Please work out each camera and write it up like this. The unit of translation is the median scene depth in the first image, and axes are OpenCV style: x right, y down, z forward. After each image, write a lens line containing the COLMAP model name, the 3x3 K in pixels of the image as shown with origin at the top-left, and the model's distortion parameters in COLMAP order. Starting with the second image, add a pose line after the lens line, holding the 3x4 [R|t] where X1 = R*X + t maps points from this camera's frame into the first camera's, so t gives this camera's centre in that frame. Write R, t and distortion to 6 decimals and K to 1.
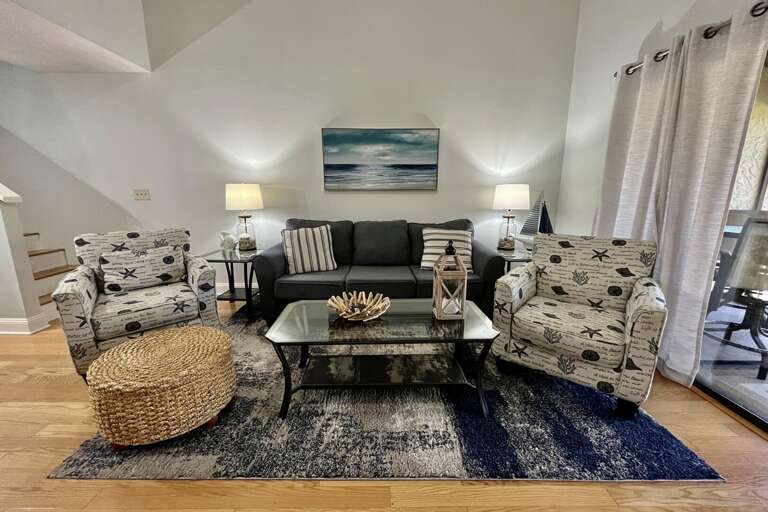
lens RADIAL K [[309.4, 0, 381.8], [0, 309.4, 250.6], [0, 0, 1]] dist [0.001220, -0.000046]
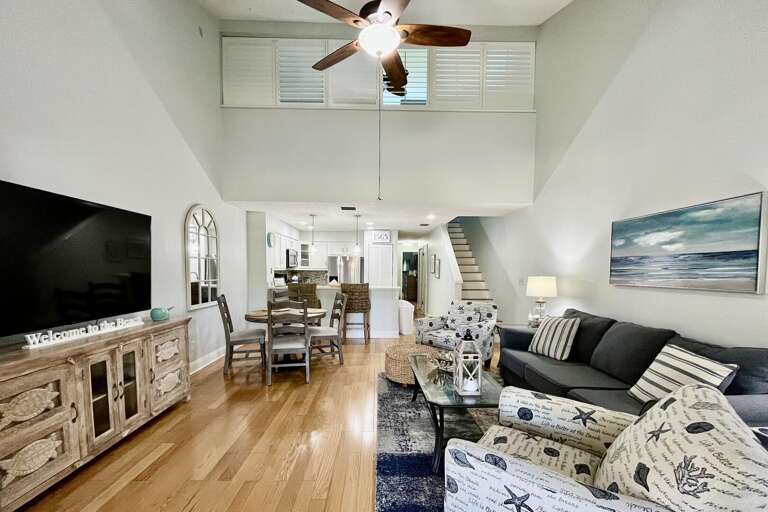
lens RADIAL K [[309.4, 0, 383.0], [0, 309.4, 257.9], [0, 0, 1]] dist [0.001220, -0.000046]
pose [[0.002269, -0.039745, -0.999207, 0.773665], [-0.195956, 0.979820, -0.039419, -0.102405], [0.980610, 0.195890, -0.005565, 0.312924]]
